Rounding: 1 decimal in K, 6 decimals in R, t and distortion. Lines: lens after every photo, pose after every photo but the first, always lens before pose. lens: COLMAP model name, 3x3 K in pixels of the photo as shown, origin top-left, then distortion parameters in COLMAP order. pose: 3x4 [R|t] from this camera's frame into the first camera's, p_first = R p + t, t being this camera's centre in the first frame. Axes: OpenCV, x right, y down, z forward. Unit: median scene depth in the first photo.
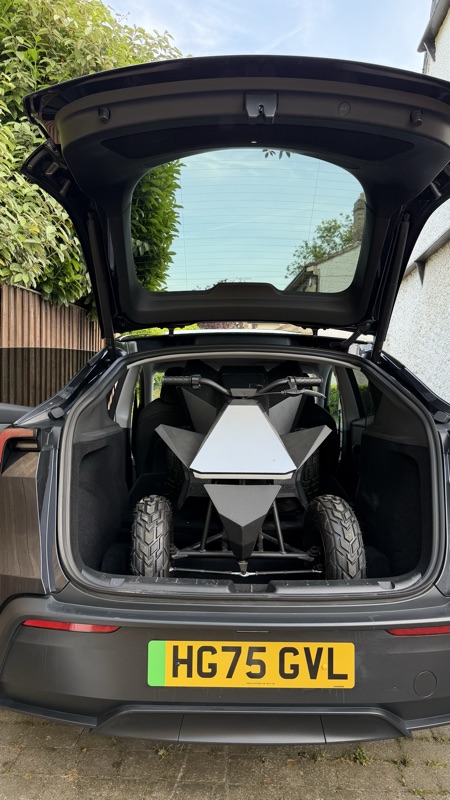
lens RADIAL K [[578.2, 0, 225.0], [0, 578.2, 400.0], [0, 0, 1]] dist [0.101088, -0.147843]
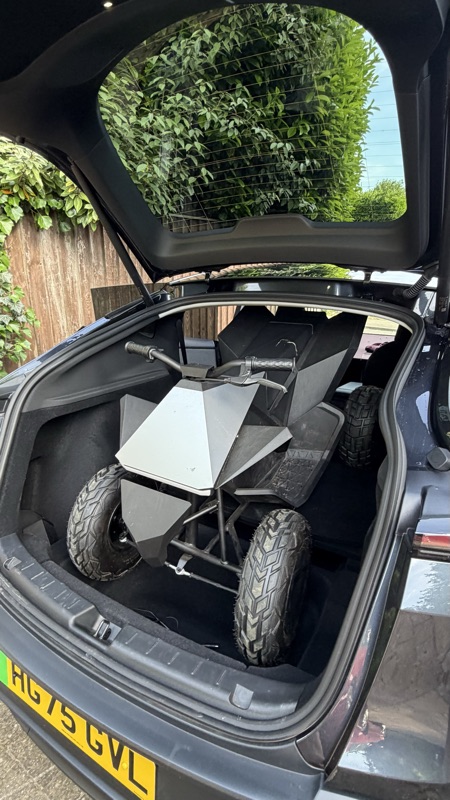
lens RADIAL K [[424.0, 0, 225.0], [0, 424.0, 400.0], [0, 0, 1]] dist [-0.012732, -0.000815]
pose [[0.857856, 0.142831, -0.493641, 0.290936], [-0.010984, 0.965475, 0.260264, -0.102453], [0.513772, -0.217847, 0.829808, 0.411761]]
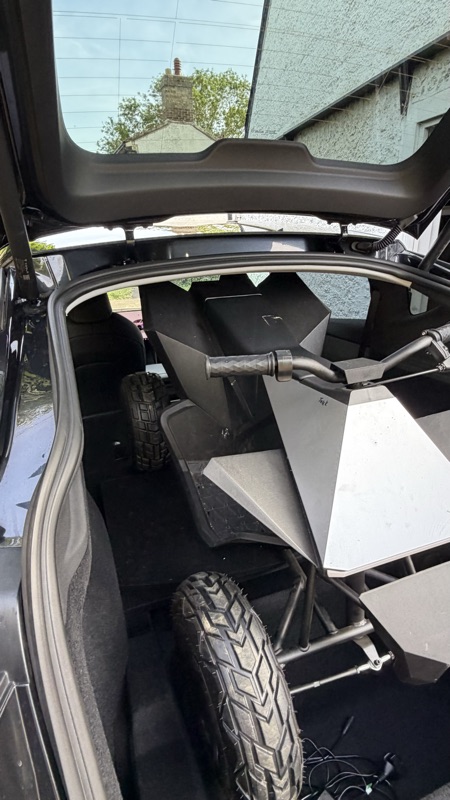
lens RADIAL K [[424.0, 0, 225.0], [0, 424.0, 400.0], [0, 0, 1]] dist [-0.012732, -0.000815]
pose [[0.928511, -0.160375, 0.334883, -0.169031], [0.047833, 0.946059, 0.320444, -0.092773], [-0.368210, -0.281517, 0.886098, 0.559775]]
